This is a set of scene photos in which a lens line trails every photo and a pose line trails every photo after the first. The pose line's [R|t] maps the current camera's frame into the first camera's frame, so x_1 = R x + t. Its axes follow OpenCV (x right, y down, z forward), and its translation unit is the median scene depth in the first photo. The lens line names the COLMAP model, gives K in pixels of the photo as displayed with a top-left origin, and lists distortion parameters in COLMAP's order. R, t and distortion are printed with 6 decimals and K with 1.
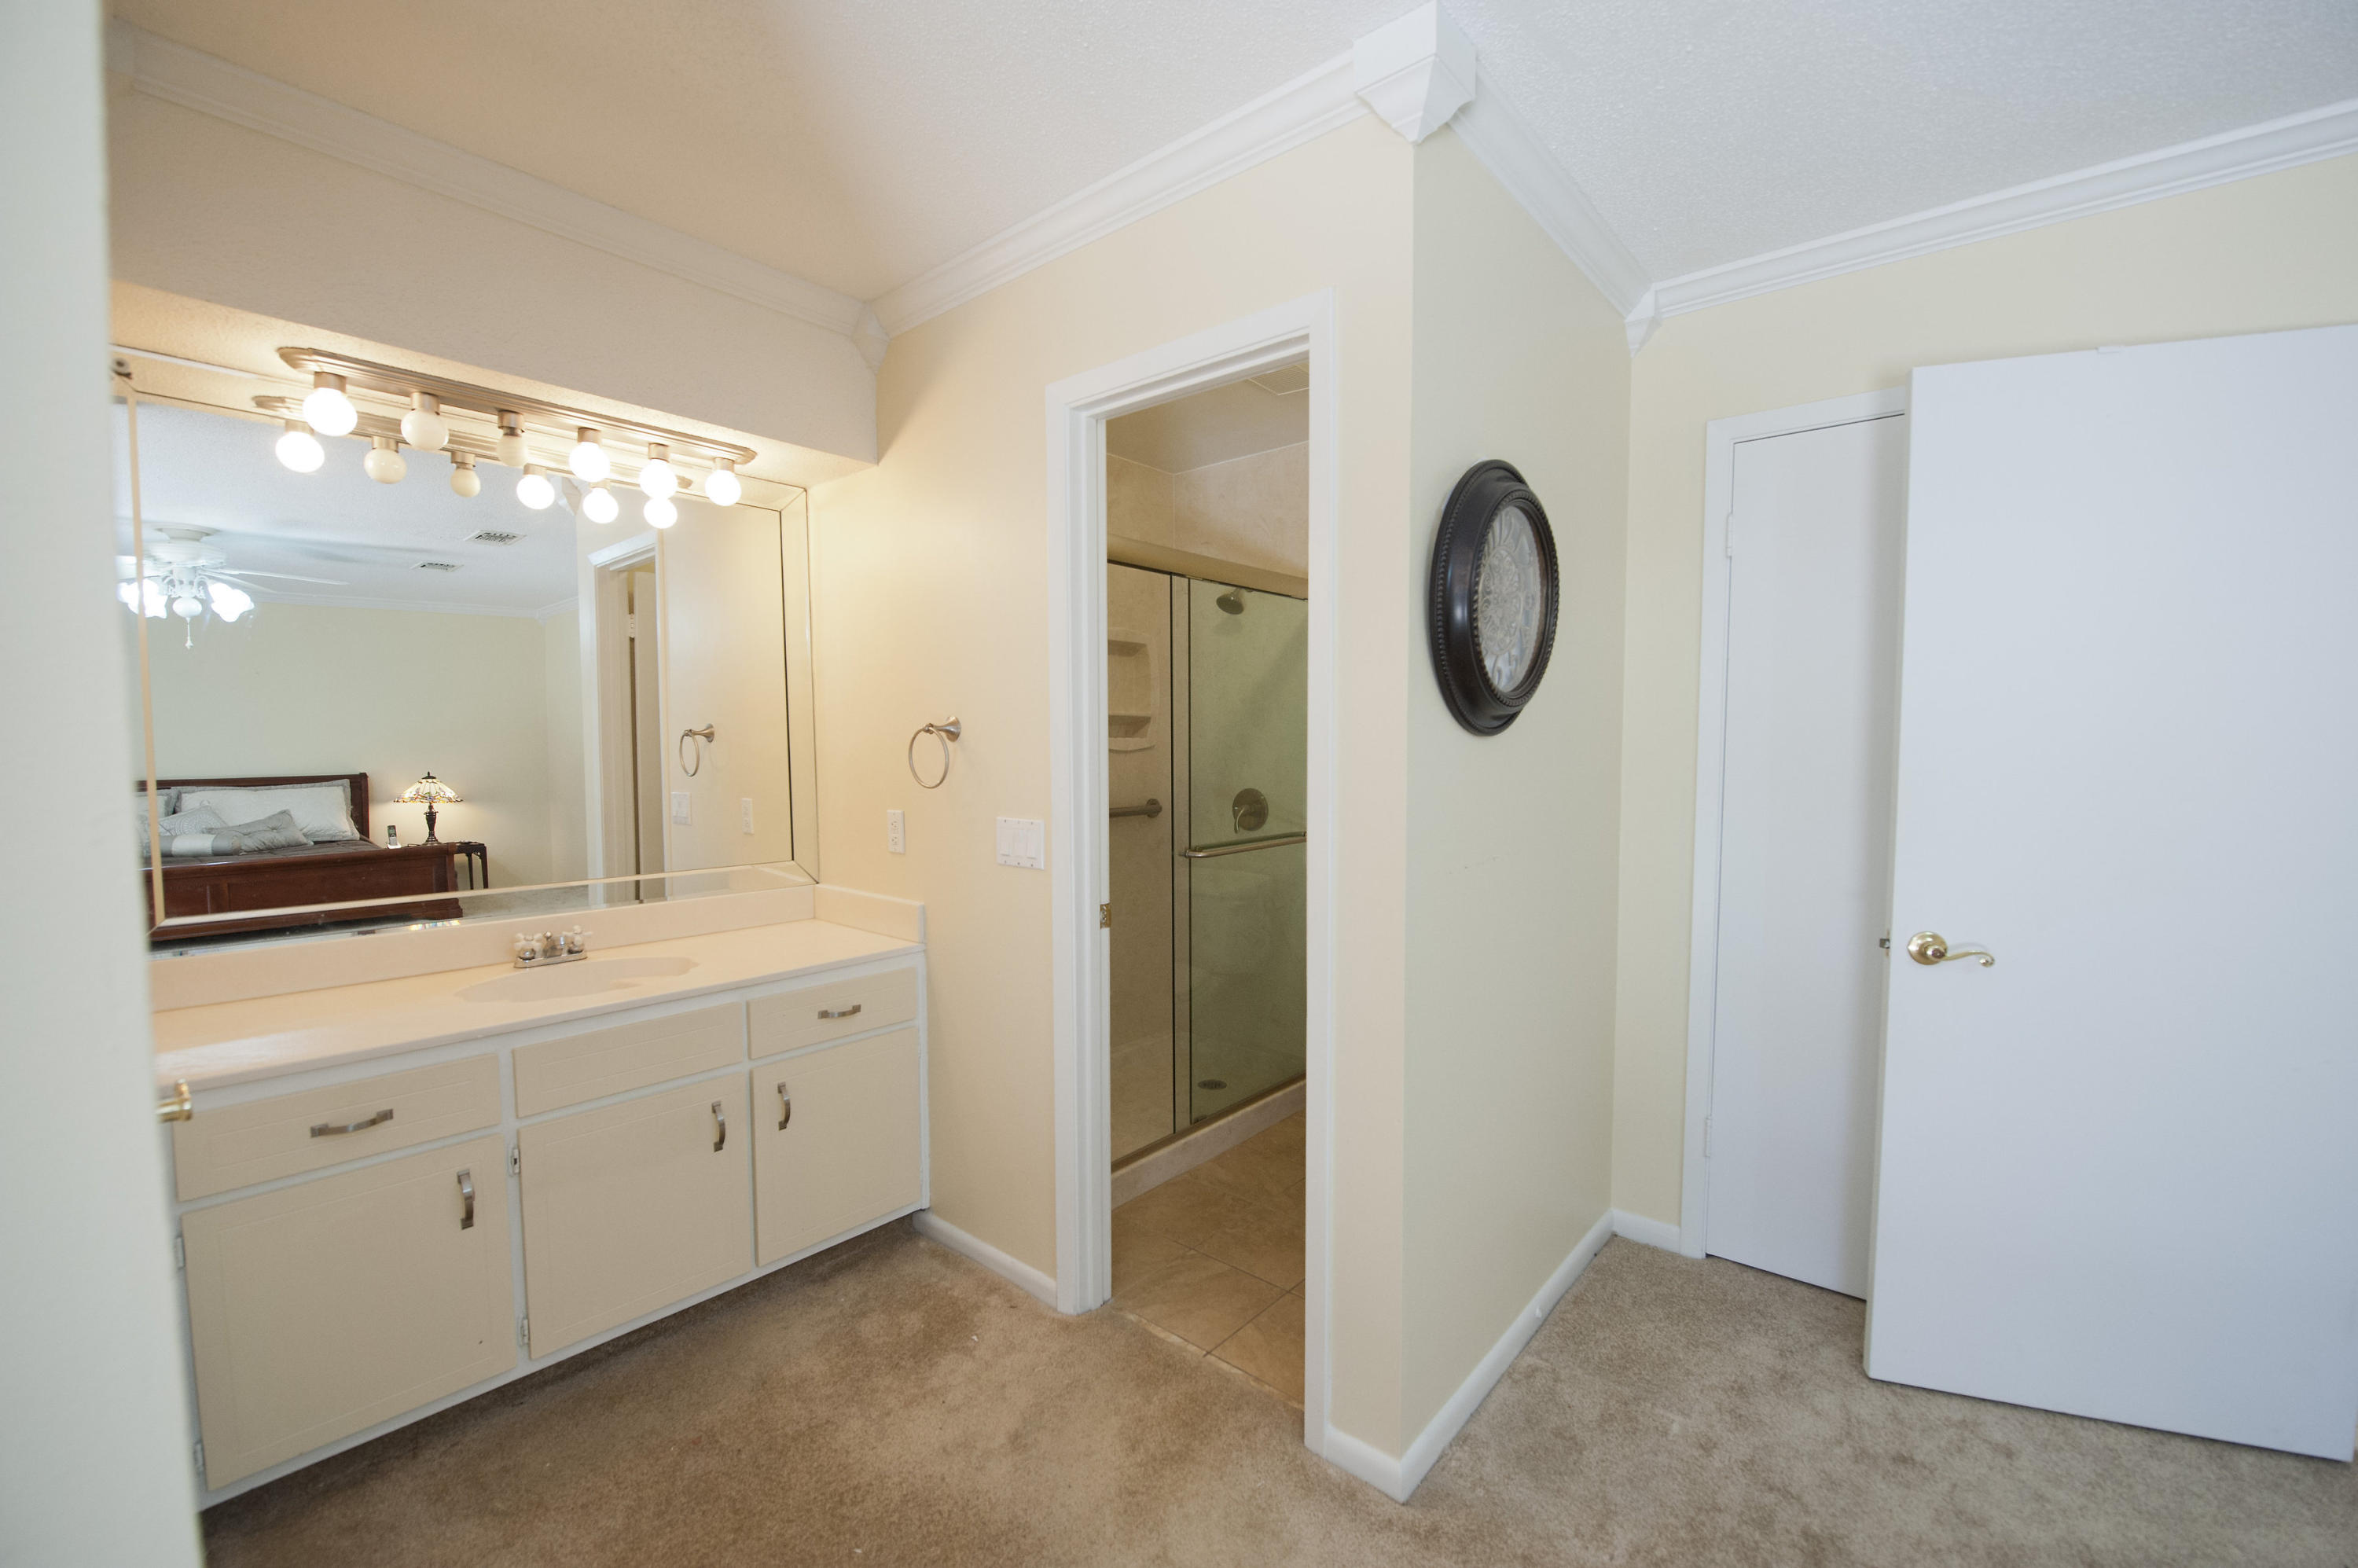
lens RADIAL K [[936.4, 0, 1171.1], [0, 936.4, 795.6], [0, 0, 1]] dist [-0.014725, -0.001634]
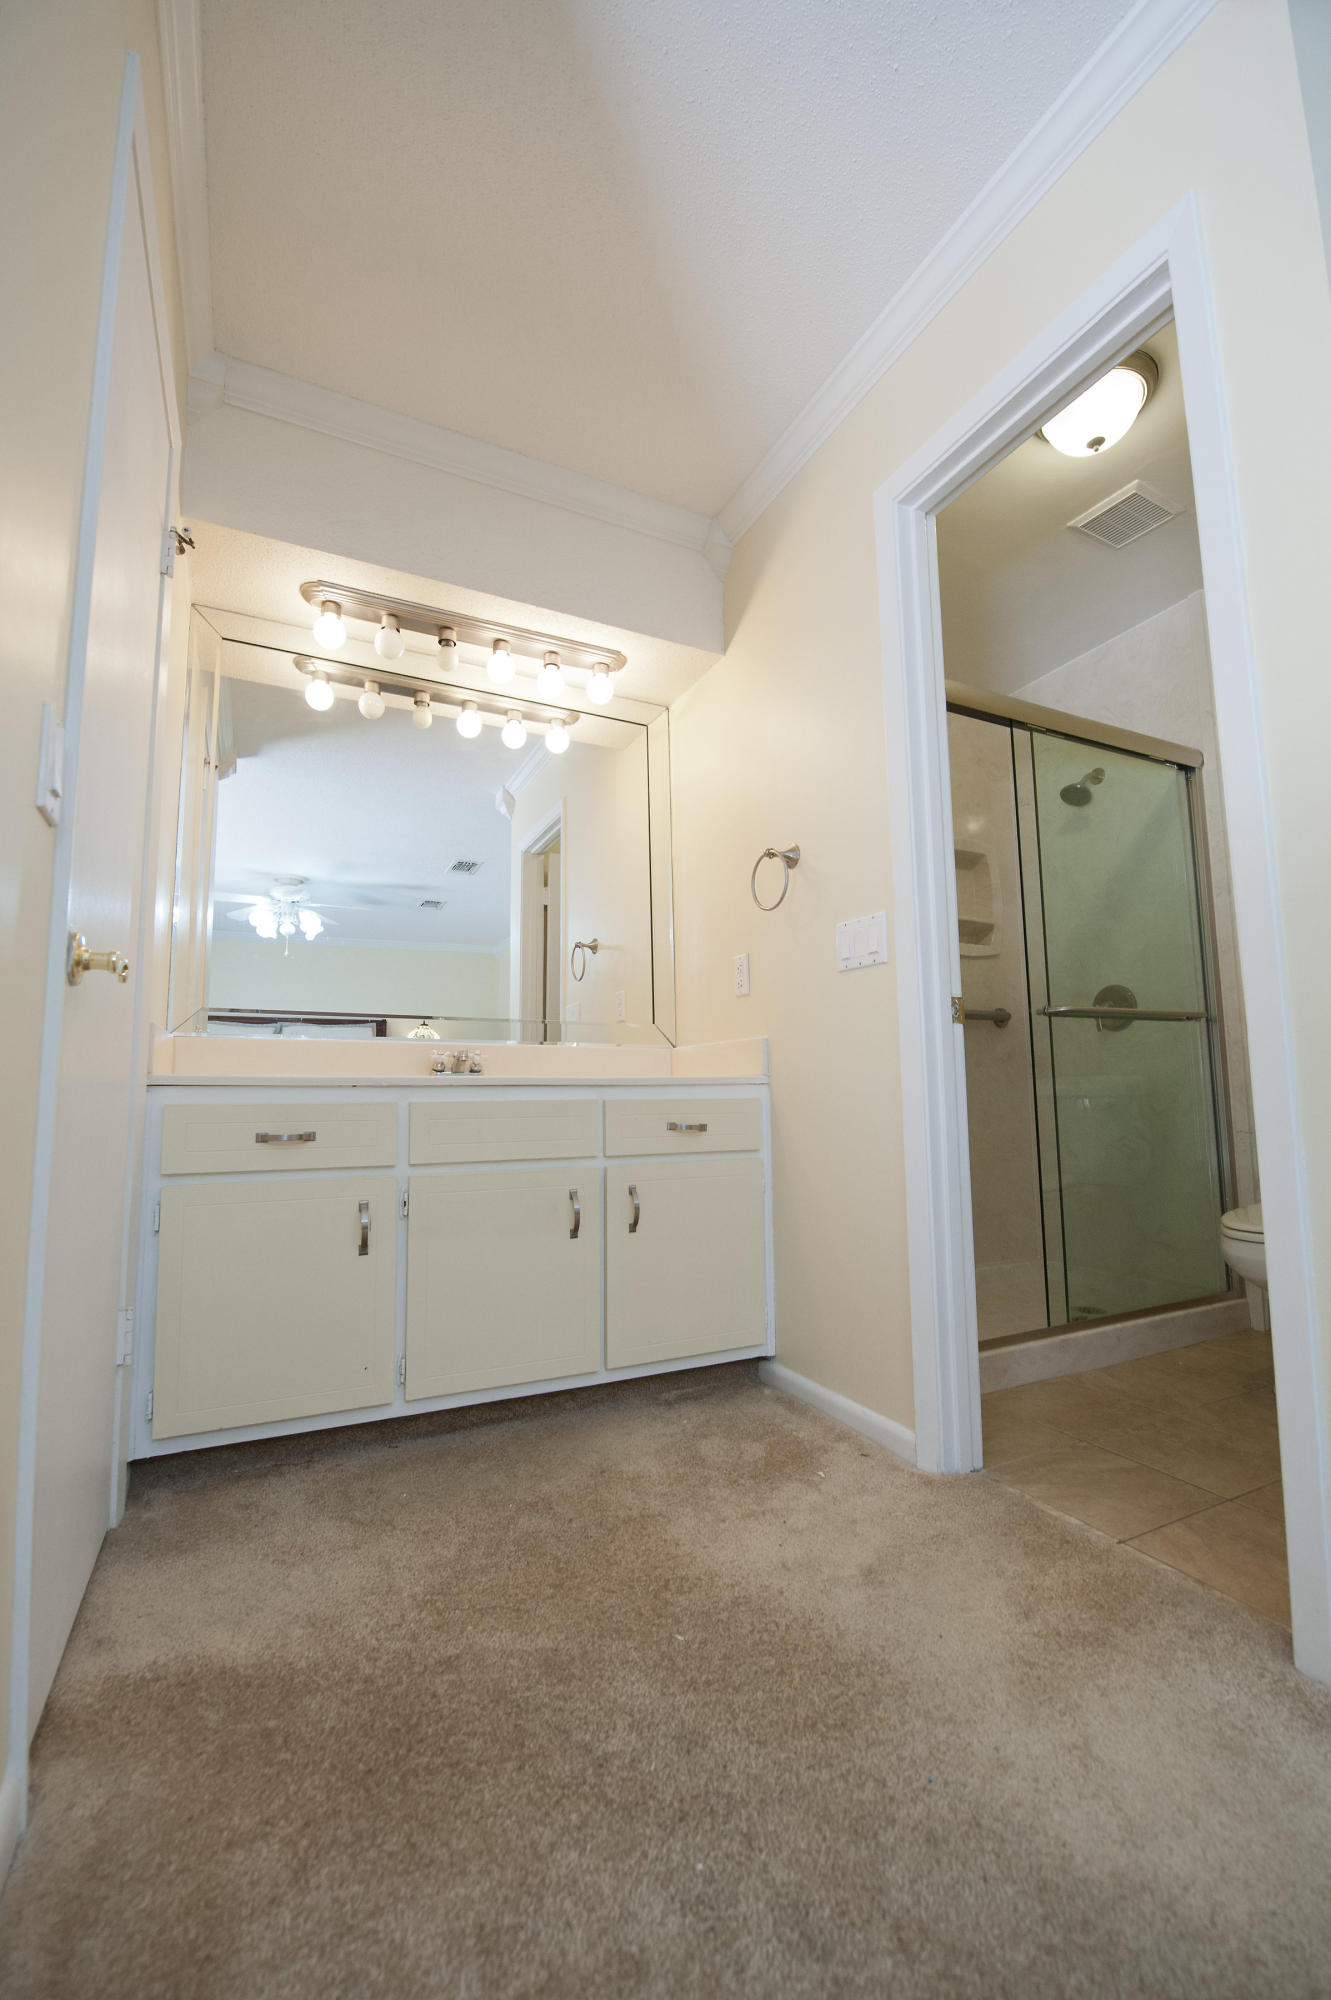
lens RADIAL K [[813.5, 0, 659.5], [0, 813.5, 994.3], [0, 0, 1]] dist [-0.015648, -0.001832]
pose [[0.918472, -0.050067, -0.392303, -0.025747], [-0.013426, 0.987435, -0.157452, 0.237223], [0.395257, 0.149883, 0.906260, 0.161372]]
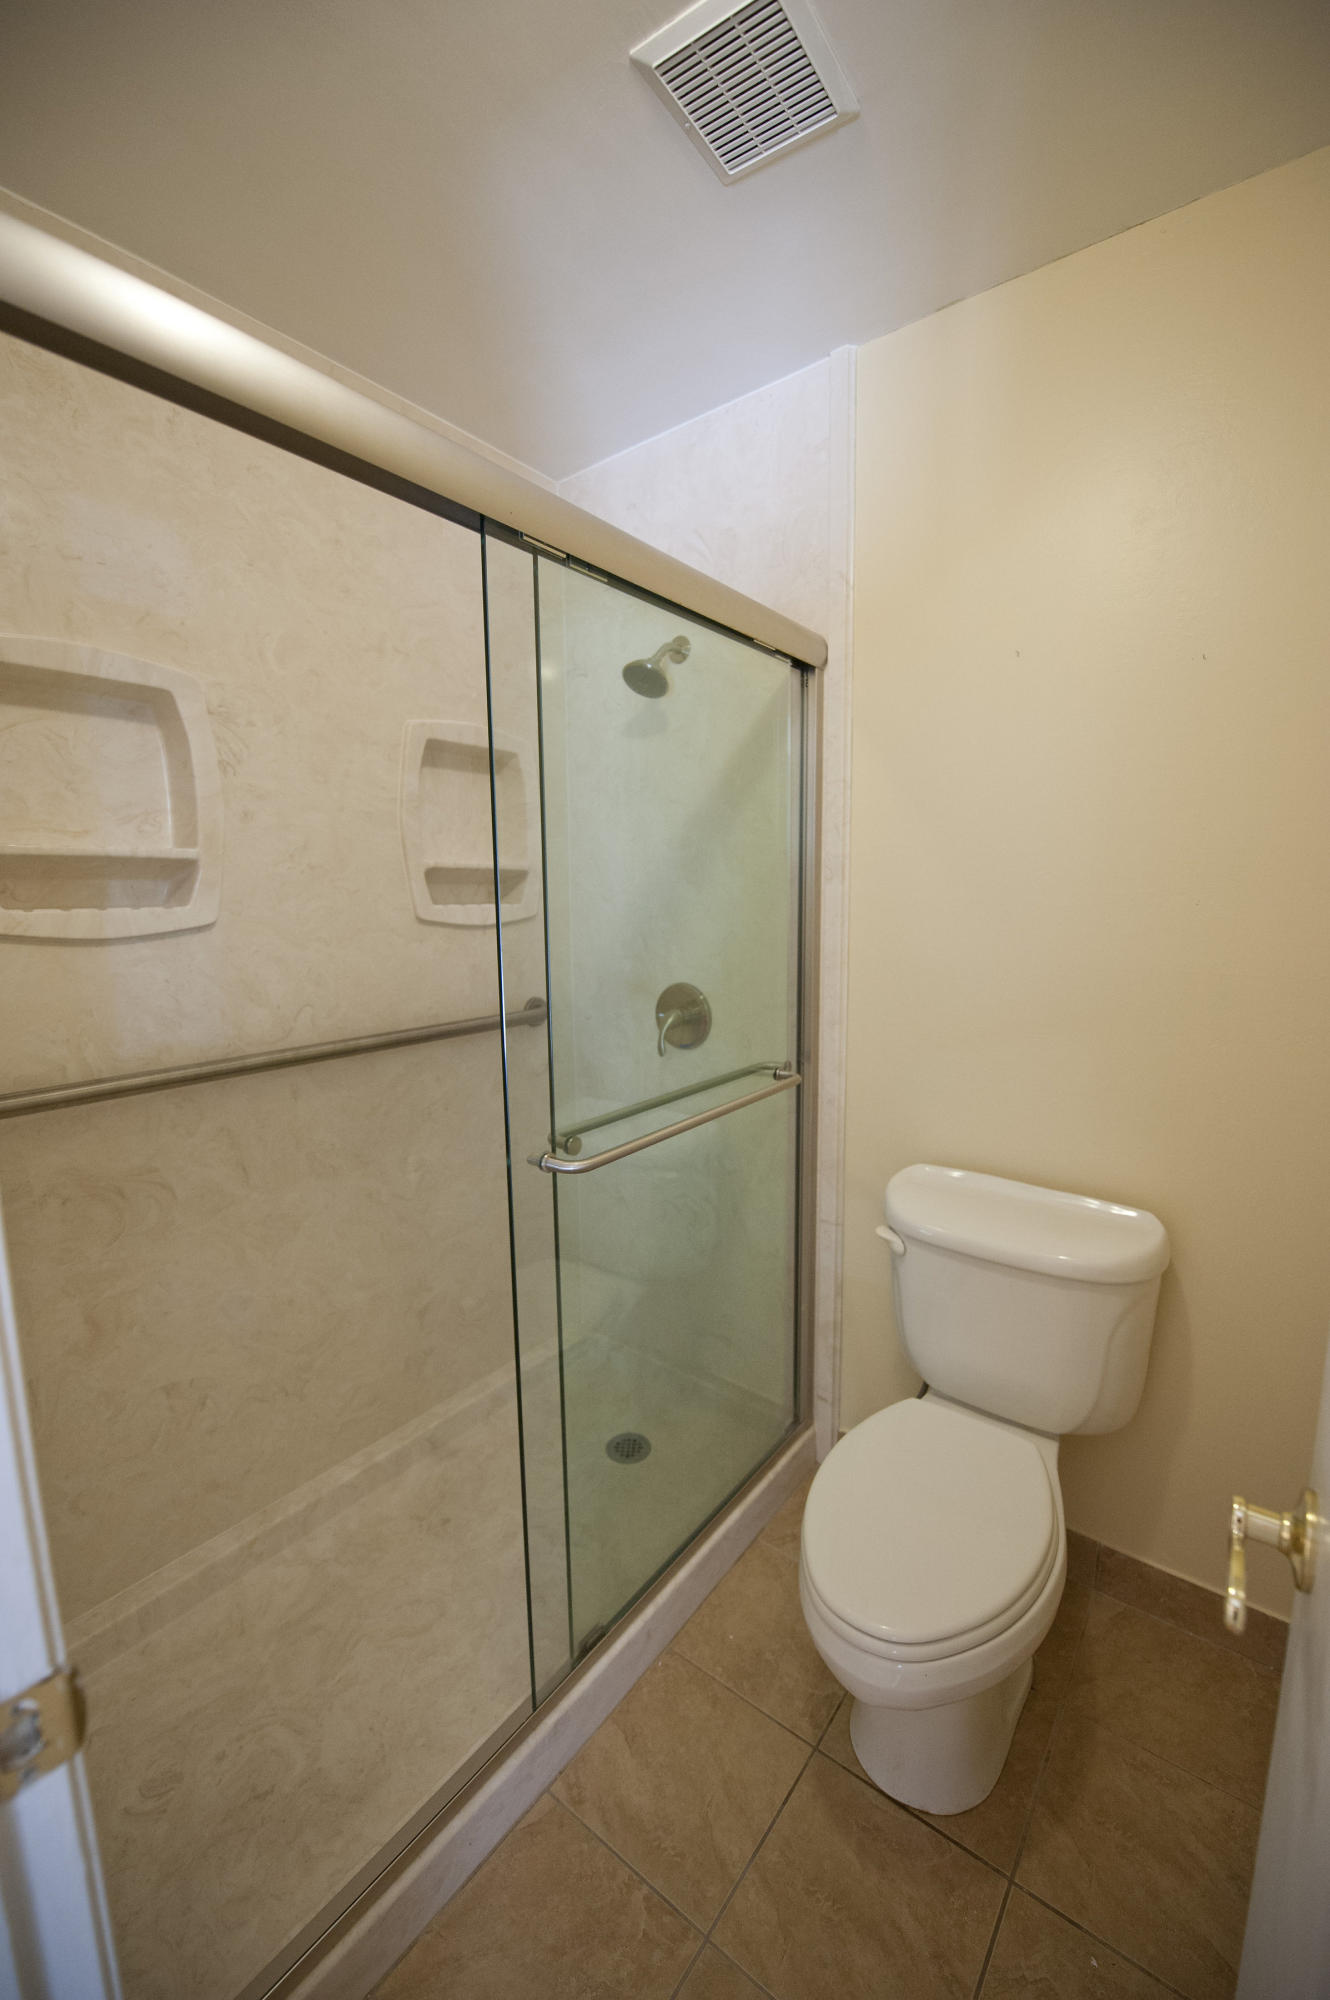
lens RADIAL K [[813.5, 0, 678.4], [0, 813.5, 997.8], [0, 0, 1]] dist [-0.015648, -0.001832]
pose [[0.997750, -0.015393, 0.065257, 0.079475], [0.010923, 0.997605, 0.068307, -0.061679], [-0.066153, -0.067441, 0.995528, 0.796654]]
